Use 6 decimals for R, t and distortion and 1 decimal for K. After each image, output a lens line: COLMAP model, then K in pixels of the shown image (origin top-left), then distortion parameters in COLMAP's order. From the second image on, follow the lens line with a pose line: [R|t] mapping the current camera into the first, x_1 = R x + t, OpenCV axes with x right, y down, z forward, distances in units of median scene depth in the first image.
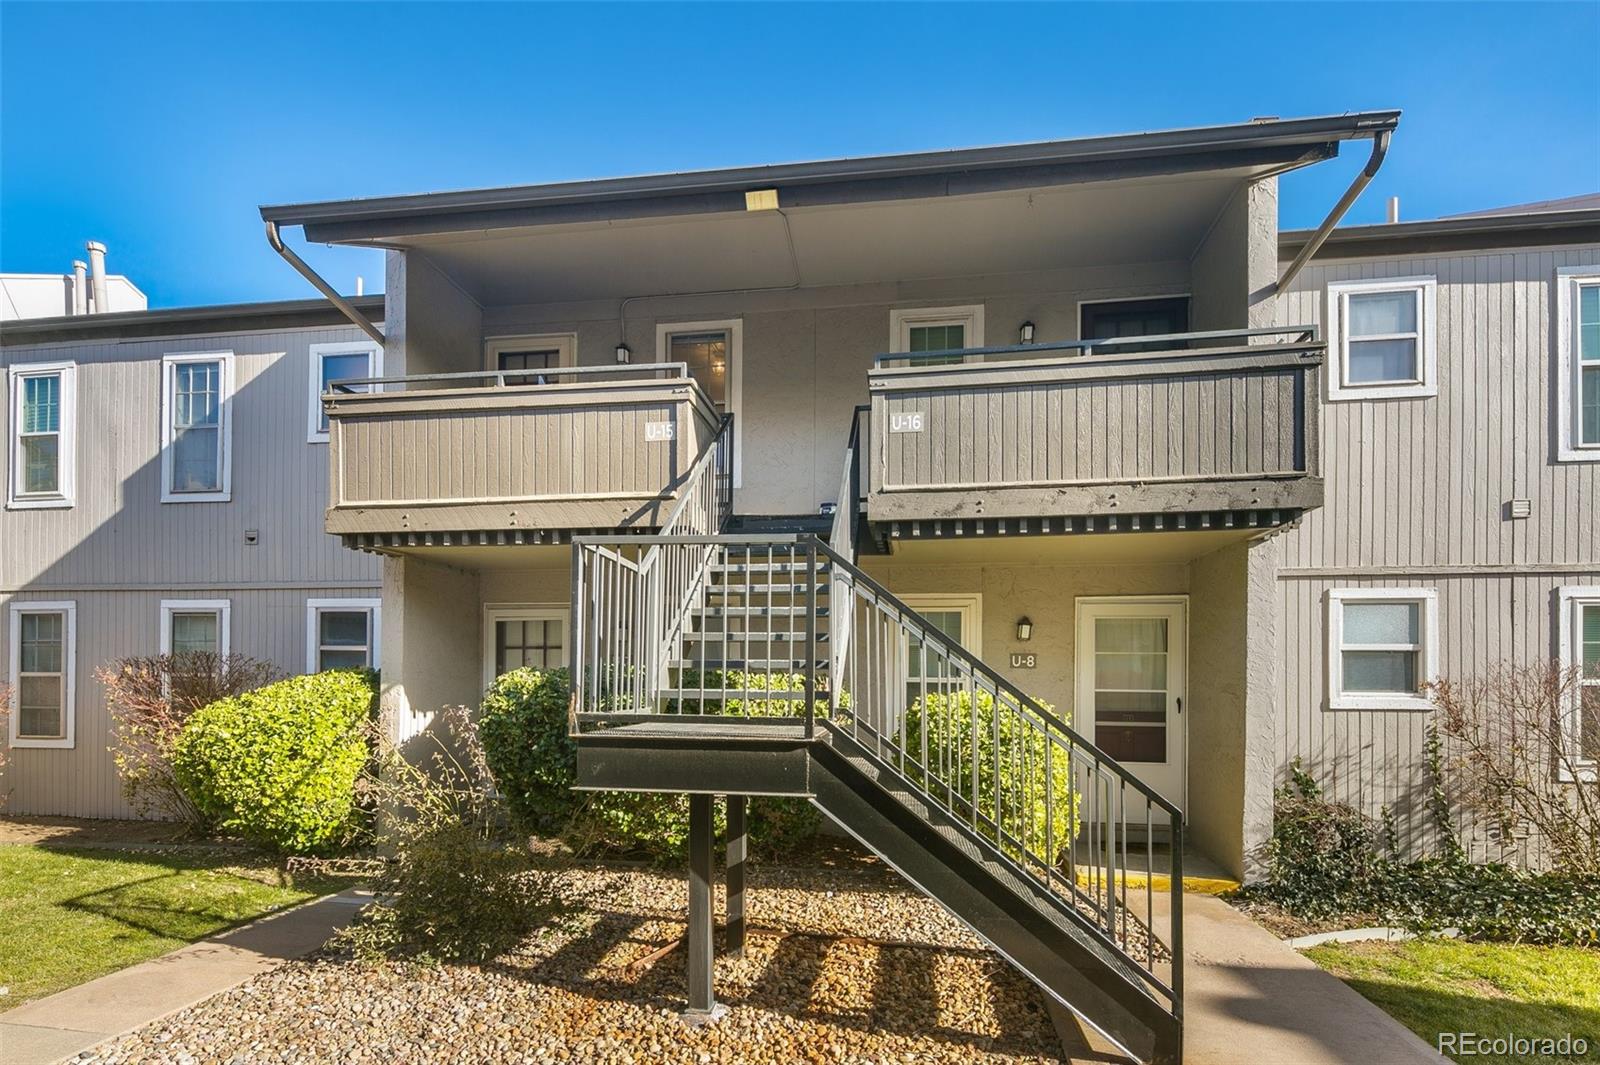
lens RADIAL K [[803.2, 0, 800.0], [0, 803.2, 532.5], [0, 0, 1]] dist [-0.005299, -0.000783]
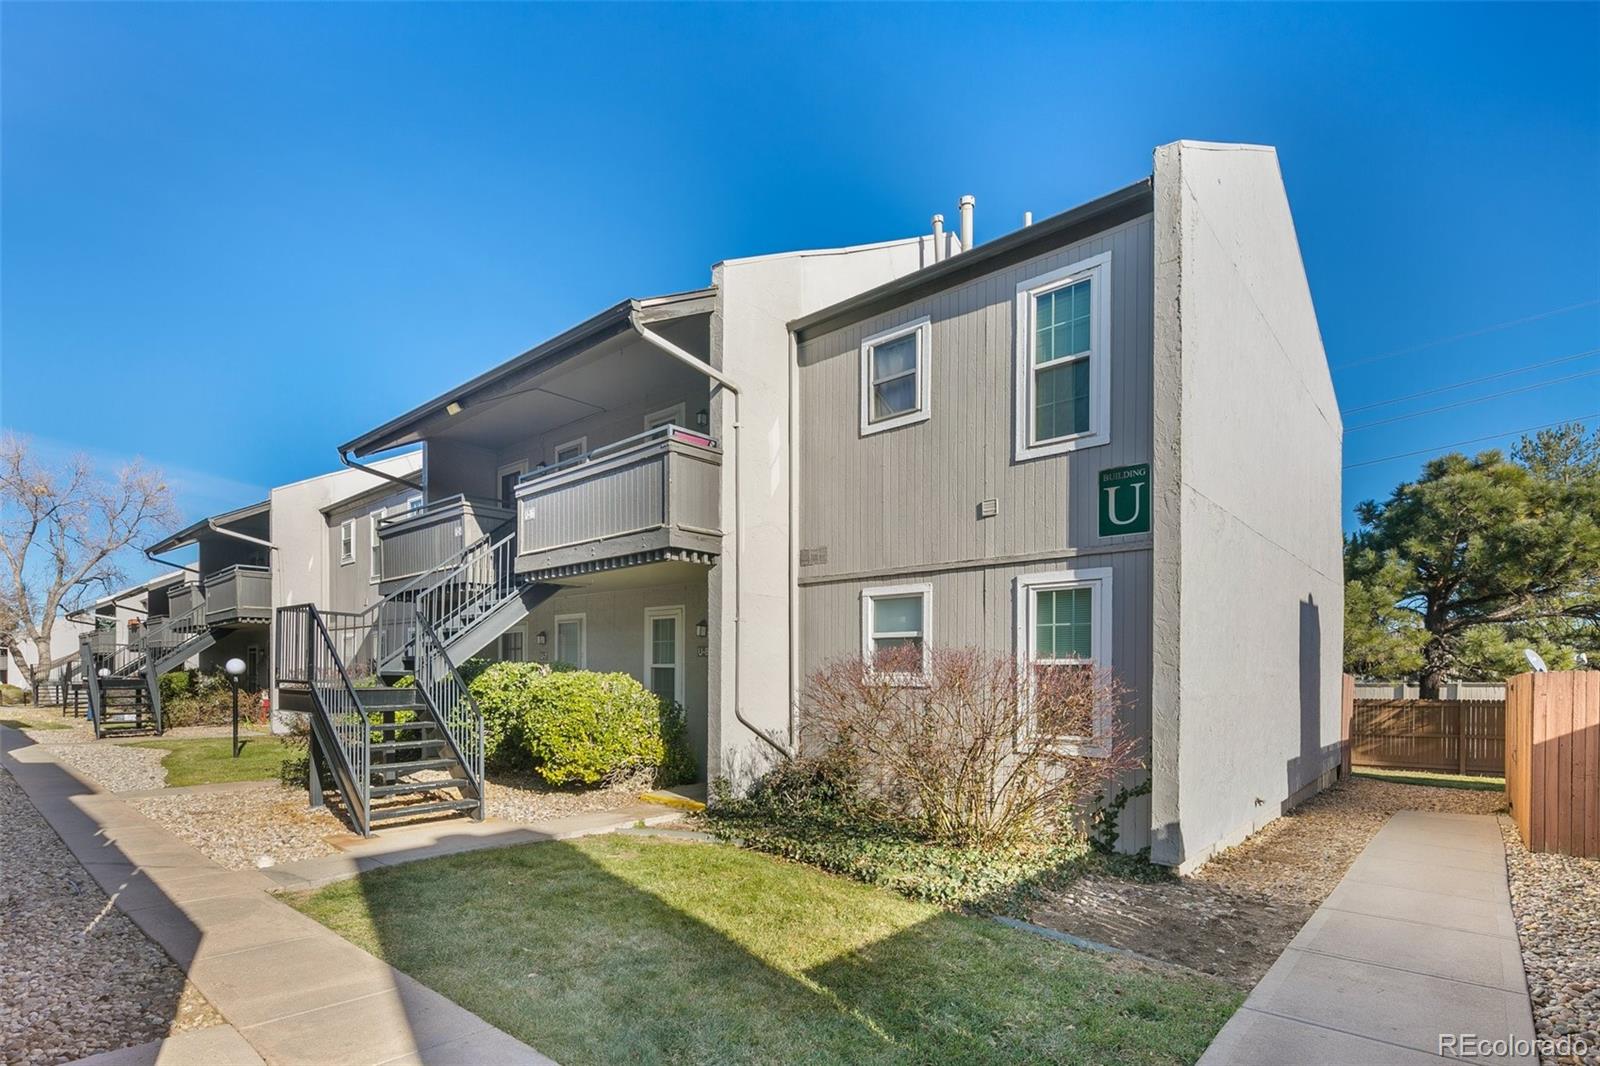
lens RADIAL K [[769.5, 0, 795.9], [0, 769.5, 463.7], [0, 0, 1]] dist [0.001071, -0.000118]
pose [[0.837428, -0.150425, -0.525440, 1.246652], [0.110506, 0.988125, -0.106763, -0.005283], [0.535260, 0.031342, 0.844106, -0.068603]]
